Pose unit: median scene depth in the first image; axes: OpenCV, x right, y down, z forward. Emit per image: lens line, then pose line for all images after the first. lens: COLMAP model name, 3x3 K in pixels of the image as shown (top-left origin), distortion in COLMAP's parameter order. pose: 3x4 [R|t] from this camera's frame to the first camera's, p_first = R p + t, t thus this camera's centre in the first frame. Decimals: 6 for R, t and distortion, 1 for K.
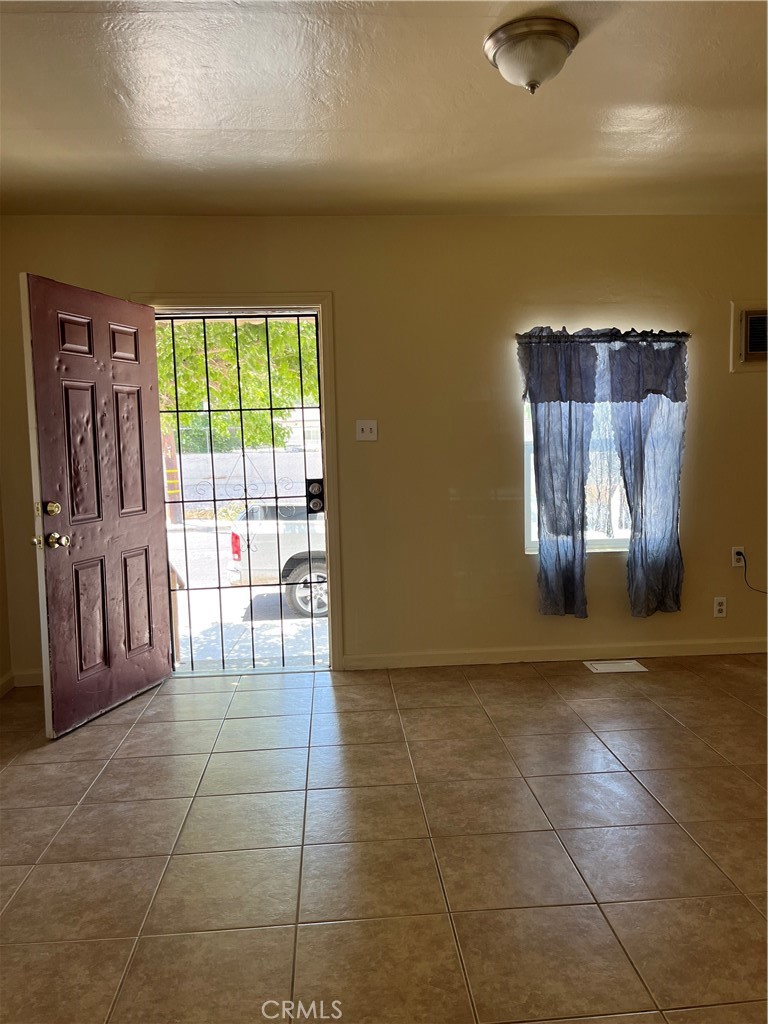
lens RADIAL K [[776.7, 0, 392.8], [0, 776.7, 517.3], [0, 0, 1]] dist [0.033955, -0.053879]
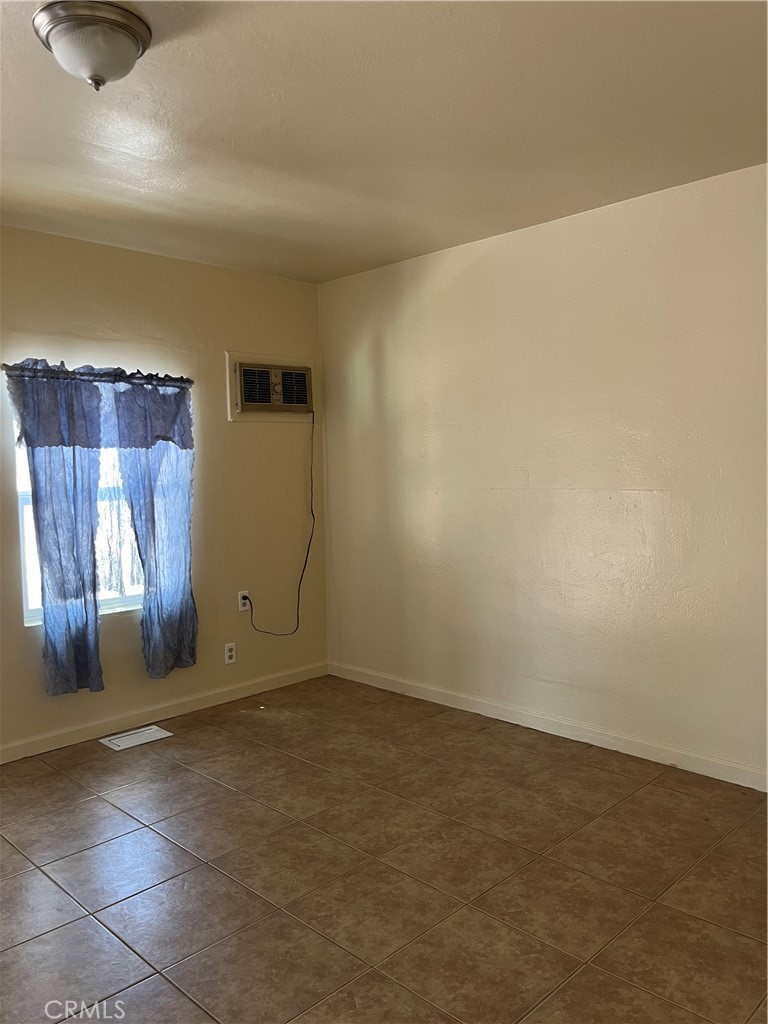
lens RADIAL K [[776.7, 0, 382.8], [0, 776.7, 511.3], [0, 0, 1]] dist [0.033955, -0.053879]
pose [[0.759437, -0.033388, 0.649723, -0.080038], [0.065373, 0.997544, -0.025150, -0.030633], [-0.647287, 0.061575, 0.759755, 0.110773]]
